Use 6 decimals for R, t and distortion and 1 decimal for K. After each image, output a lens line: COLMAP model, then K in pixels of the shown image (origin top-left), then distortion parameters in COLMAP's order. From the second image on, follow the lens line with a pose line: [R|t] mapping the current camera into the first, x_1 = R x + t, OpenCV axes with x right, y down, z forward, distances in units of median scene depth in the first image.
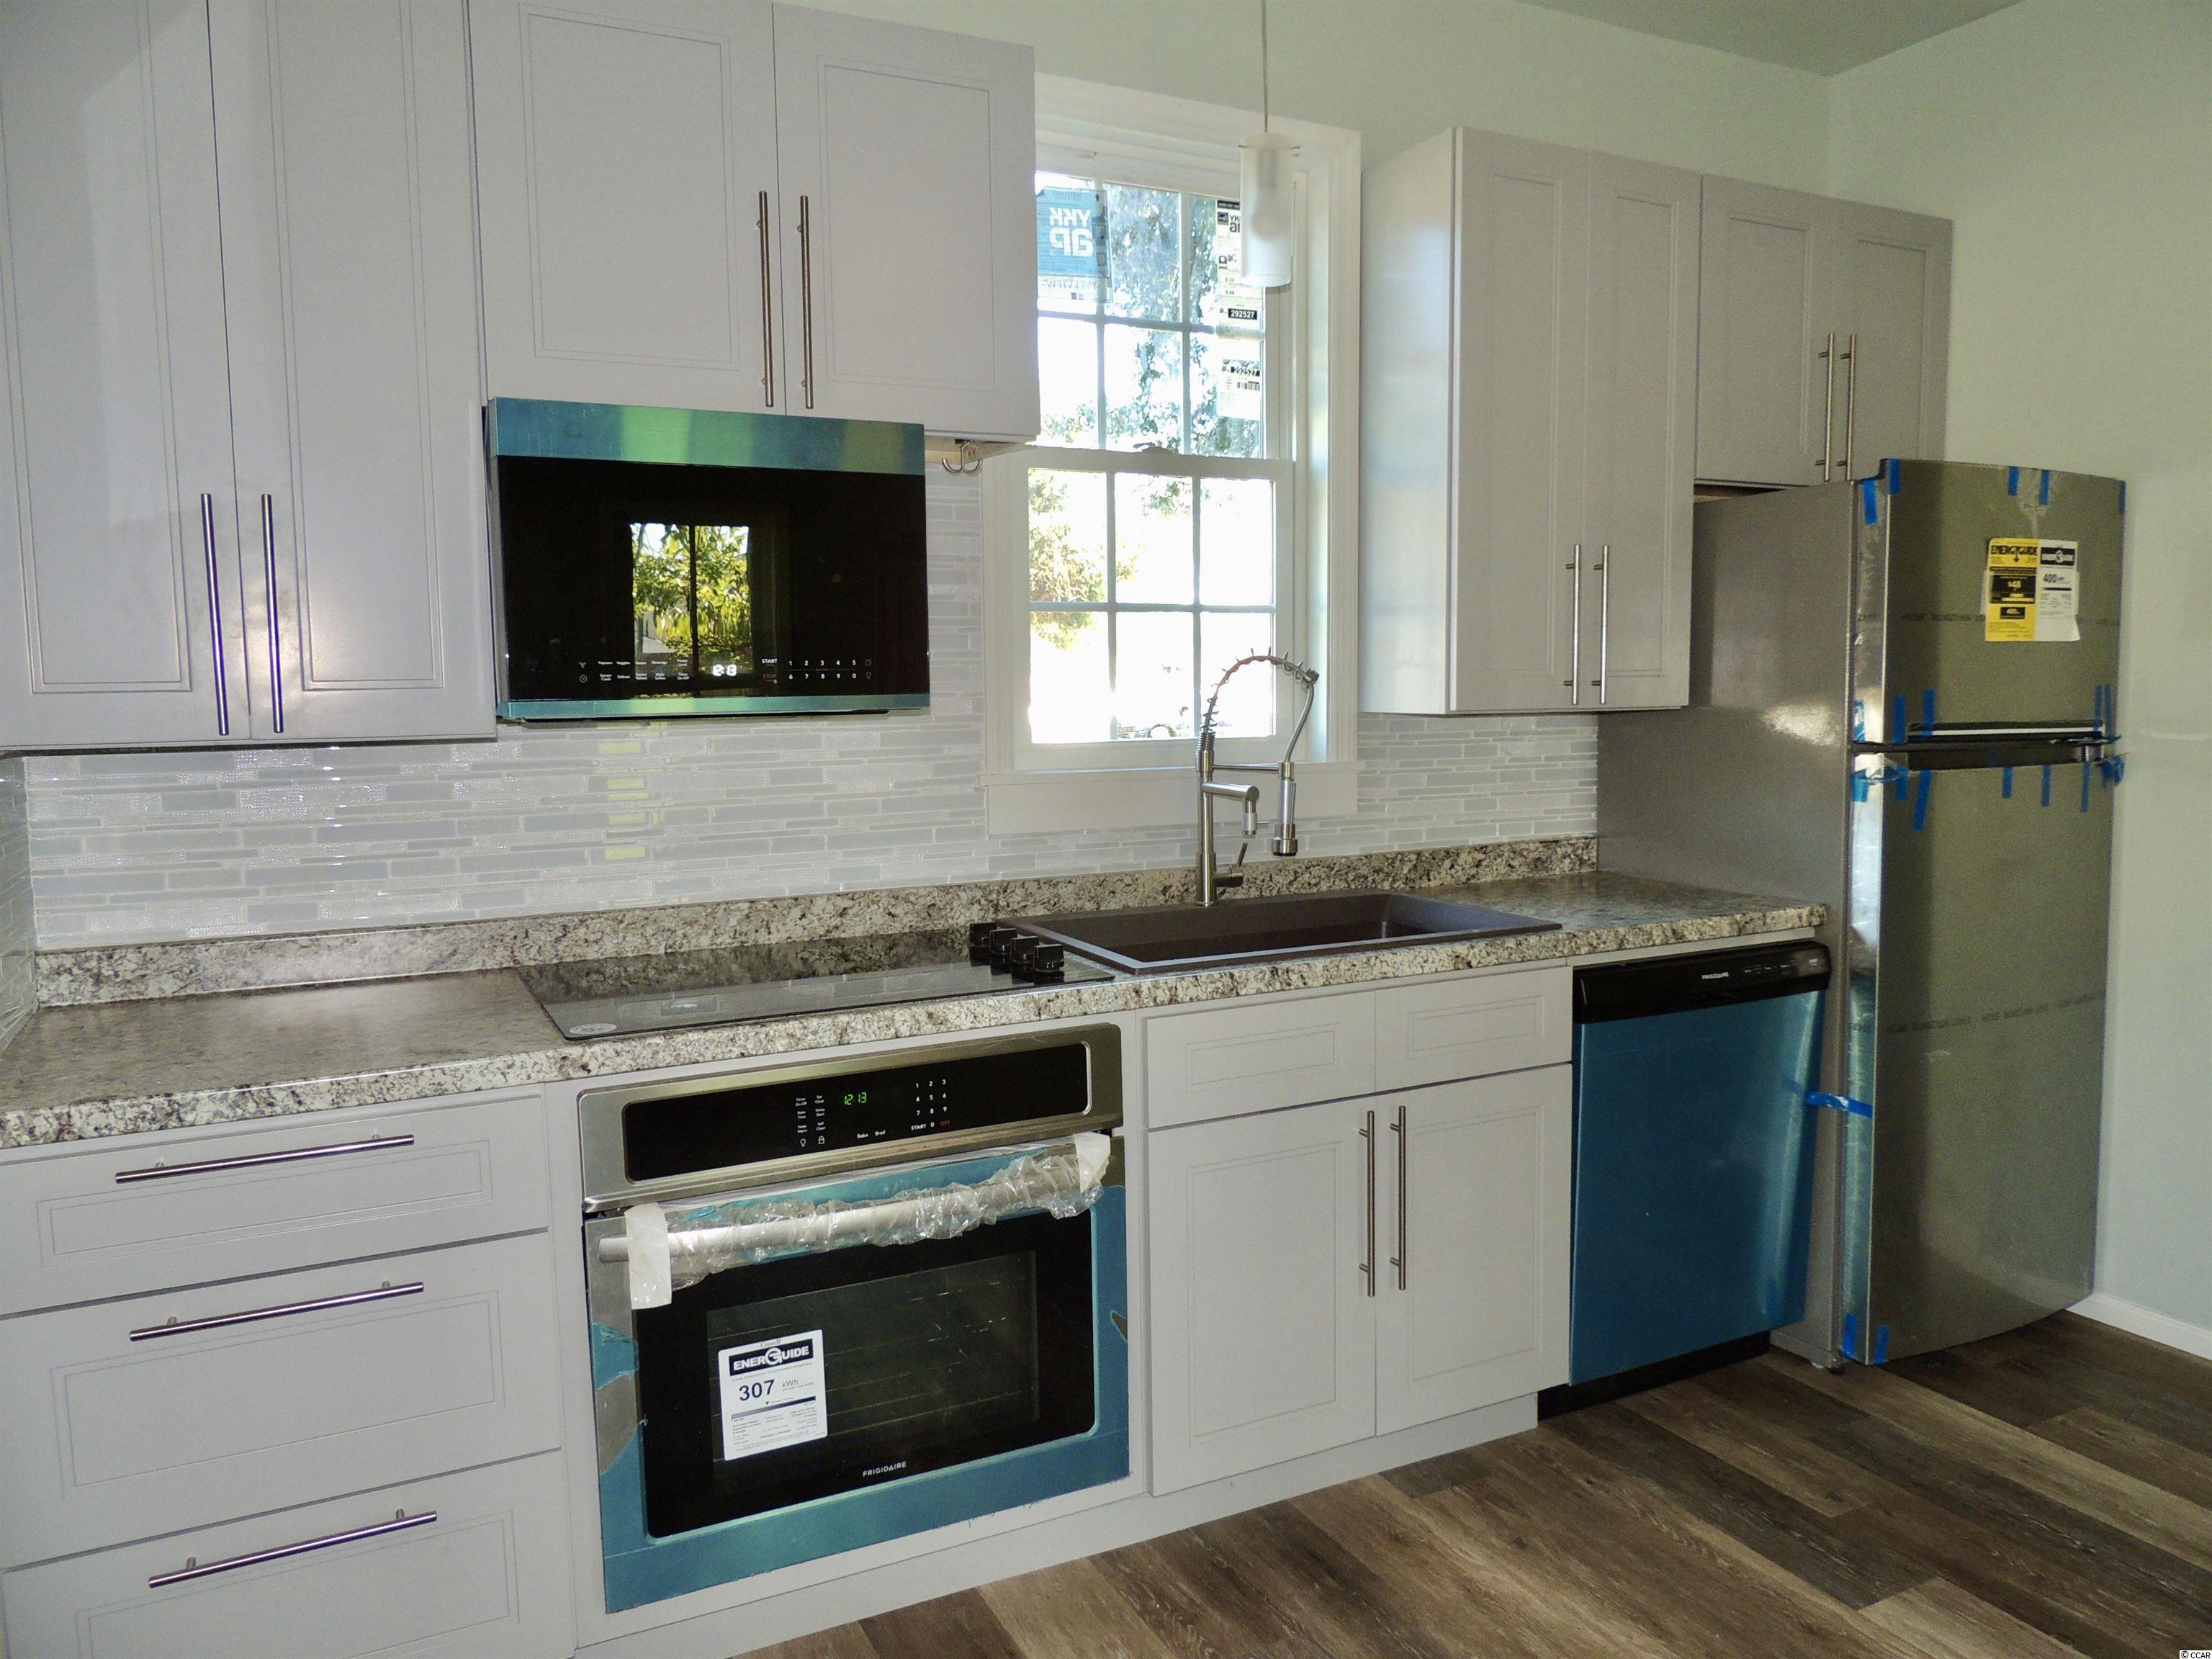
lens RADIAL K [[1575.5, 0, 1104.7], [0, 1575.5, 829.1], [0, 0, 1]] dist [-0.020469, 0.002855]
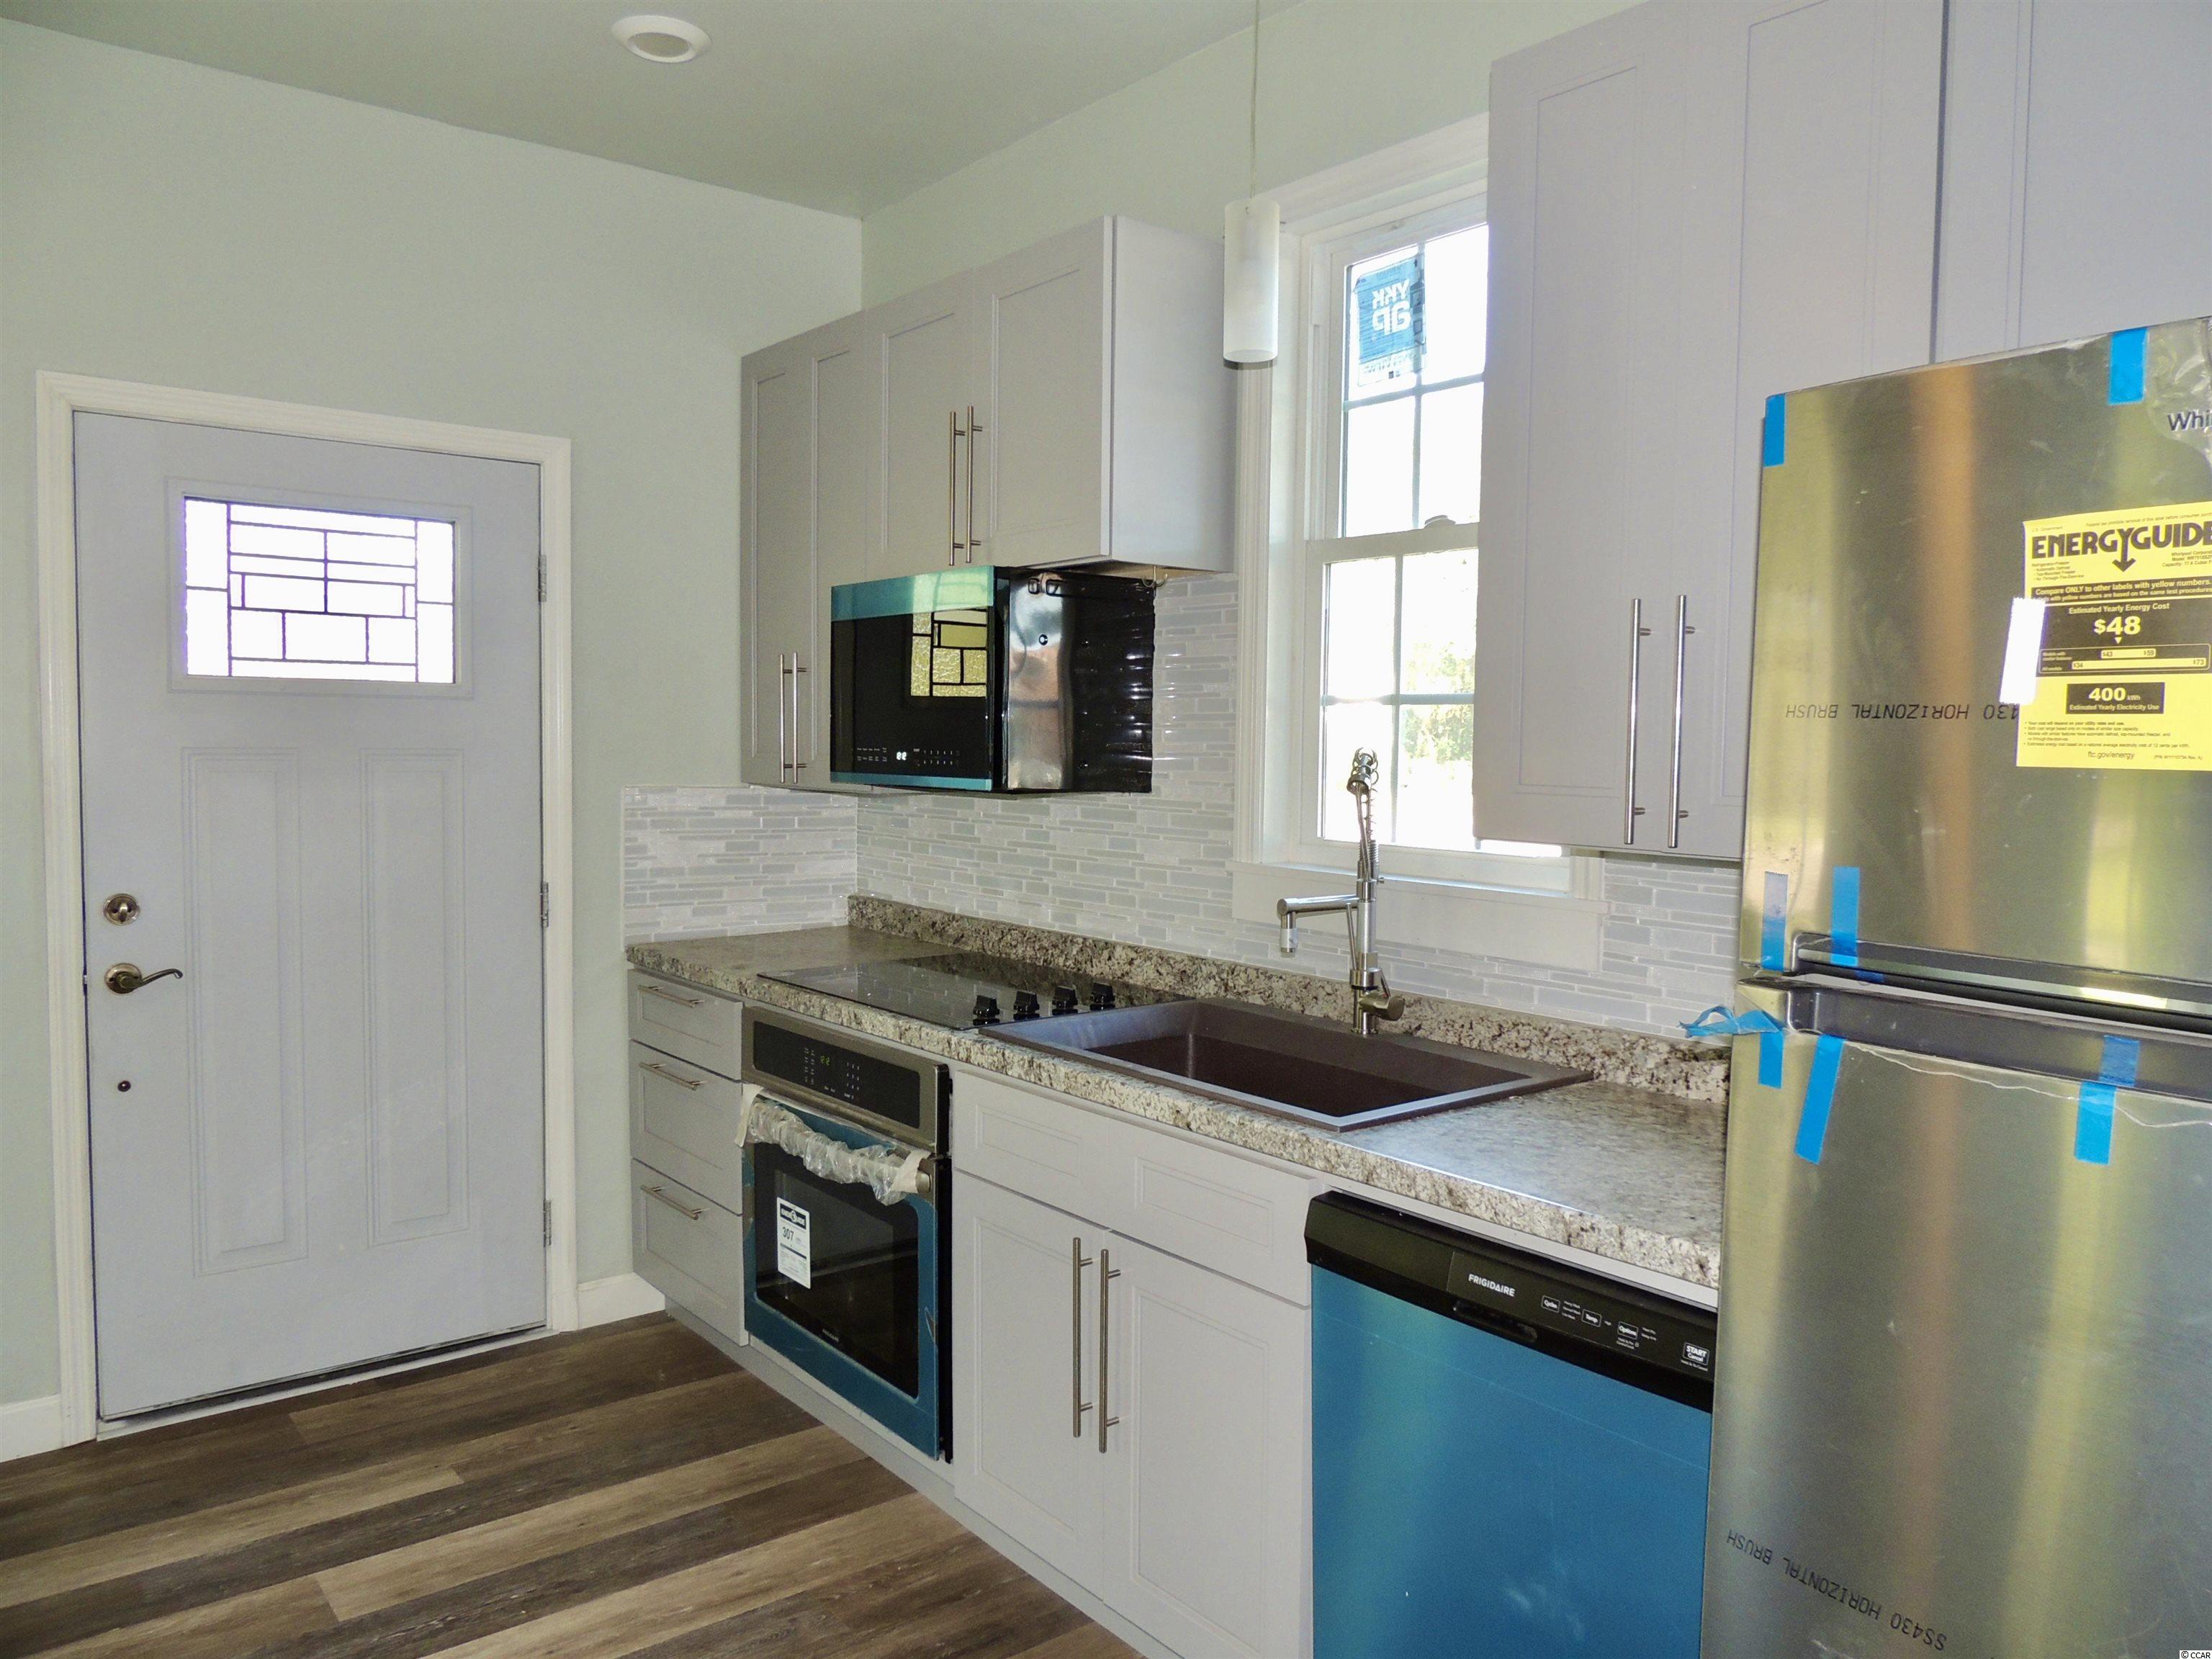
lens RADIAL K [[1575.5, 0, 1116.5], [0, 1575.5, 831.2], [0, 0, 1]] dist [-0.020469, 0.002855]
pose [[0.209907, 0.073764, -0.974935, 0.923911], [-0.109277, 0.992672, 0.051578, -0.098655], [0.971595, 0.095711, 0.216430, 0.680177]]
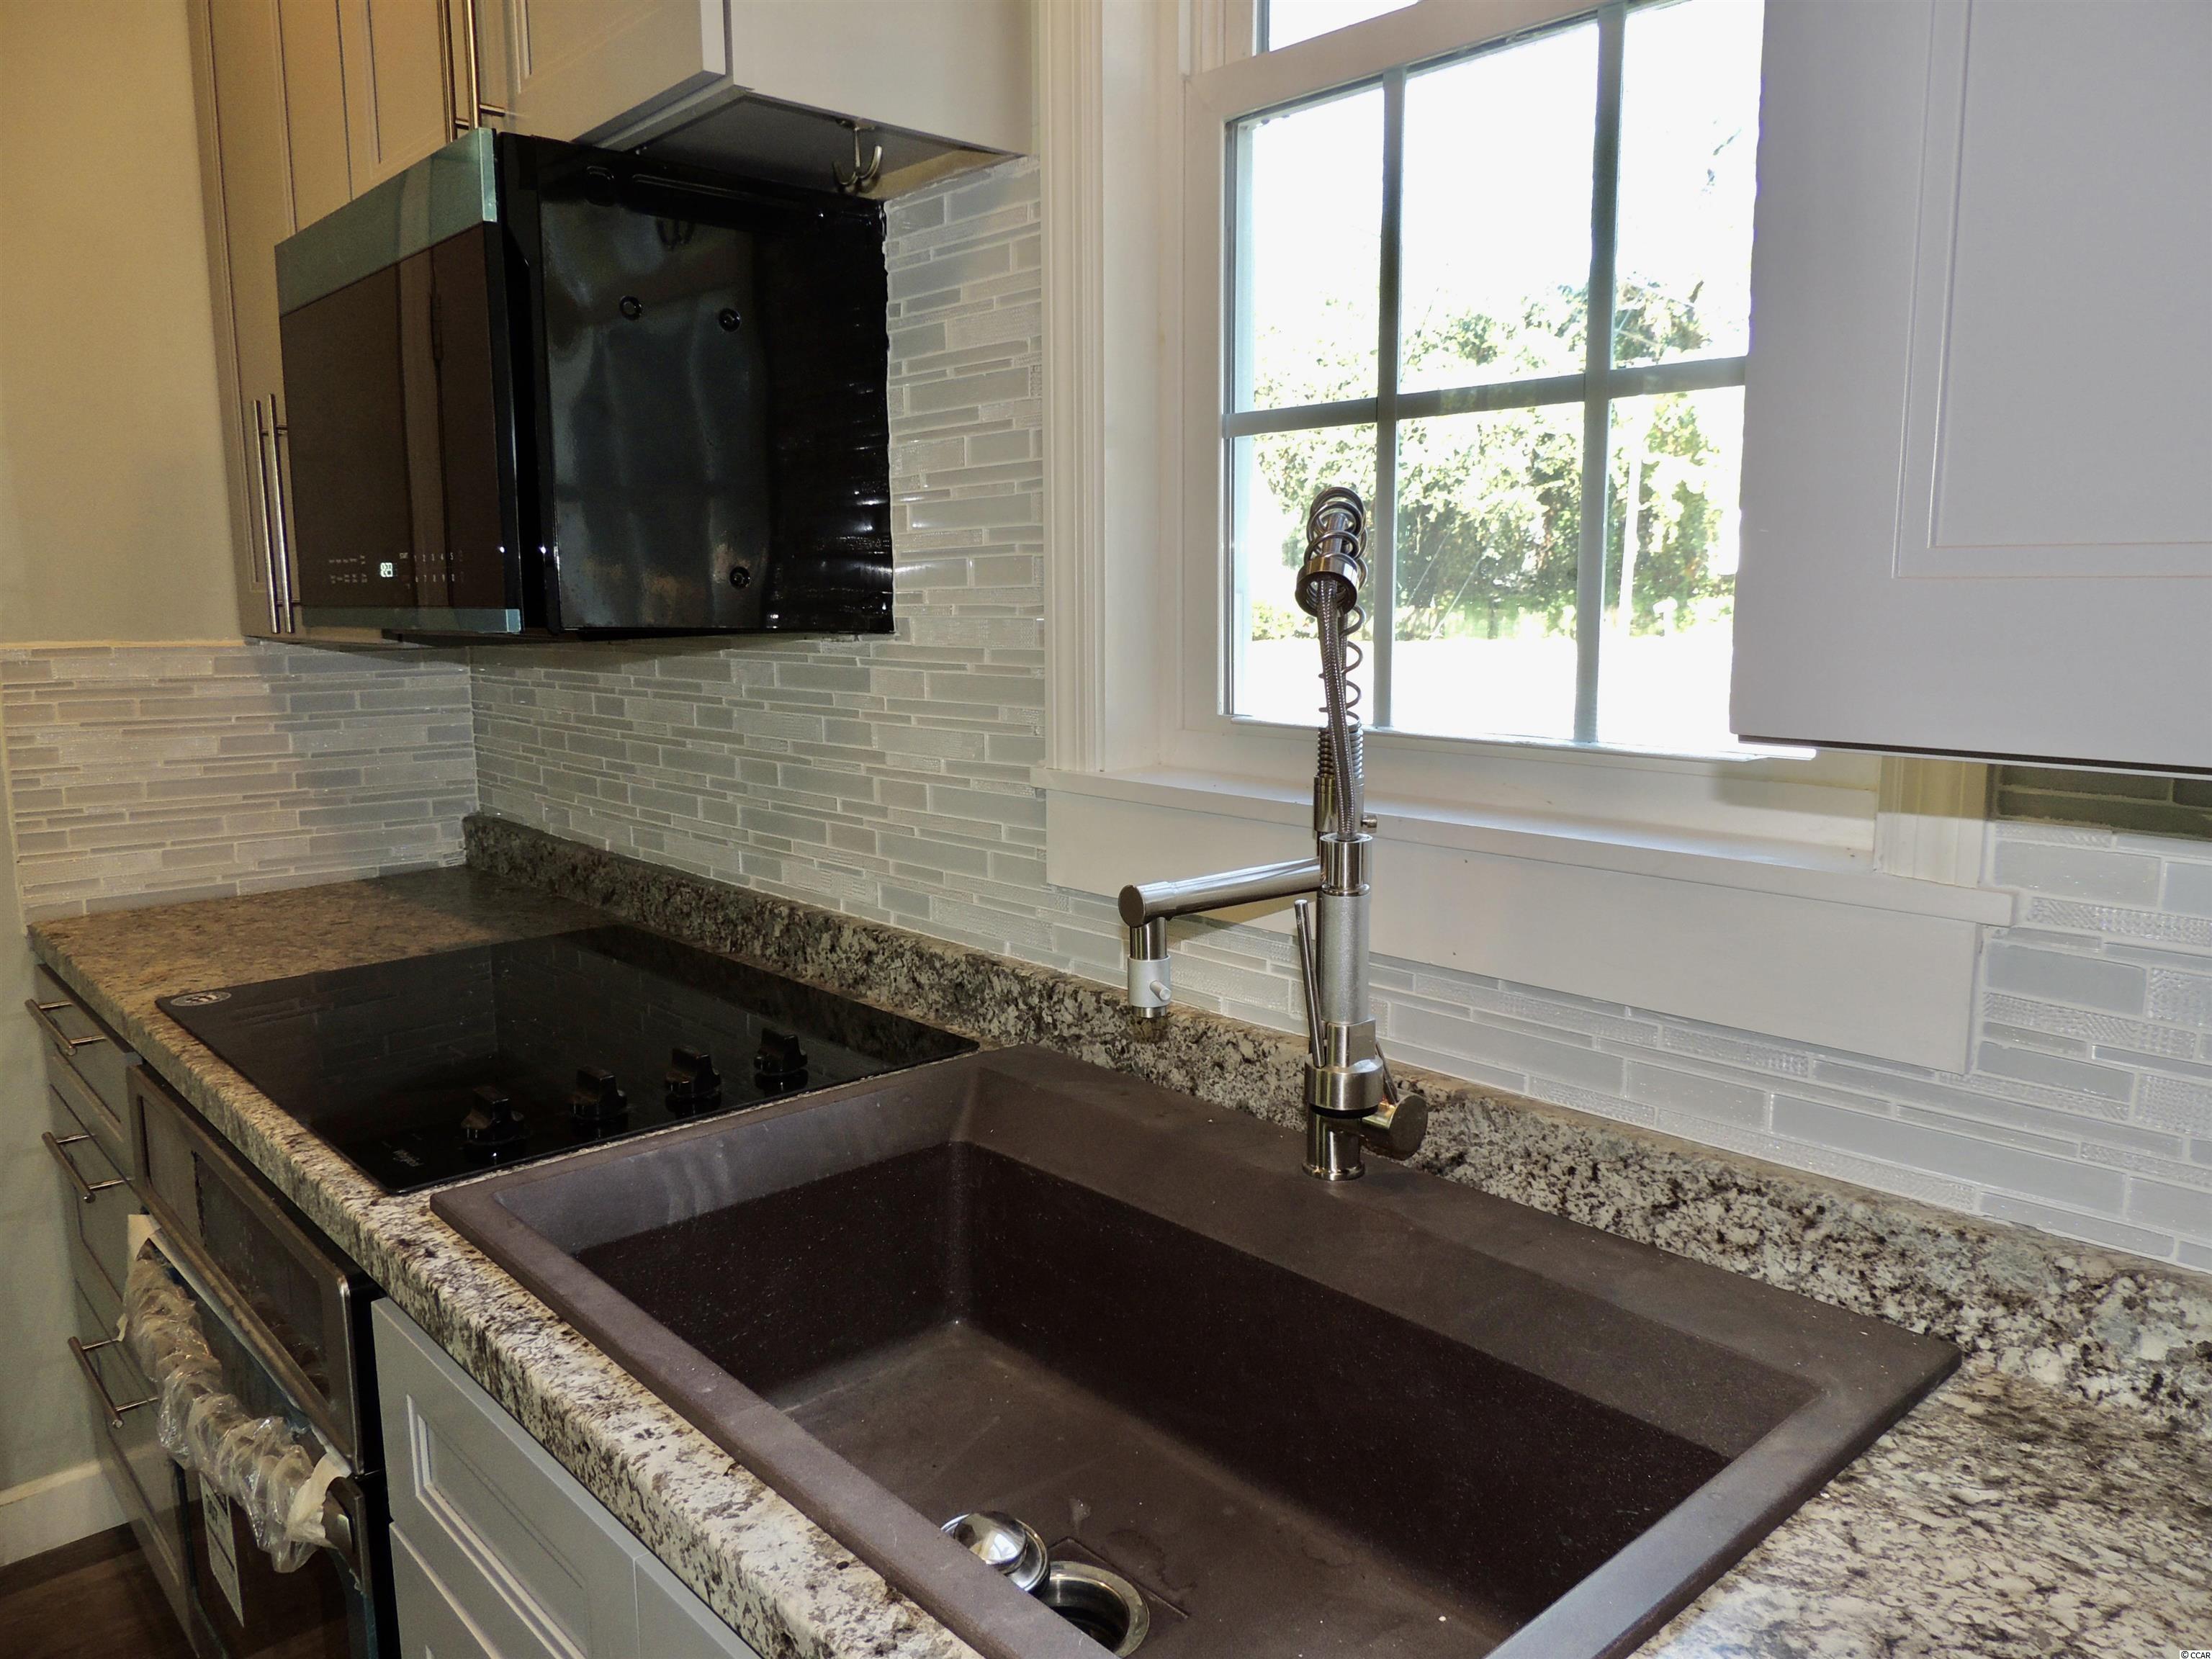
lens RADIAL K [[1575.5, 0, 1115.3], [0, 1575.5, 822.1], [0, 0, 1]] dist [-0.020469, 0.002855]
pose [[0.271450, 0.149463, -0.950776, 0.417648], [-0.090612, 0.987449, 0.129359, -0.084127], [0.958178, 0.051037, 0.281587, 0.861571]]
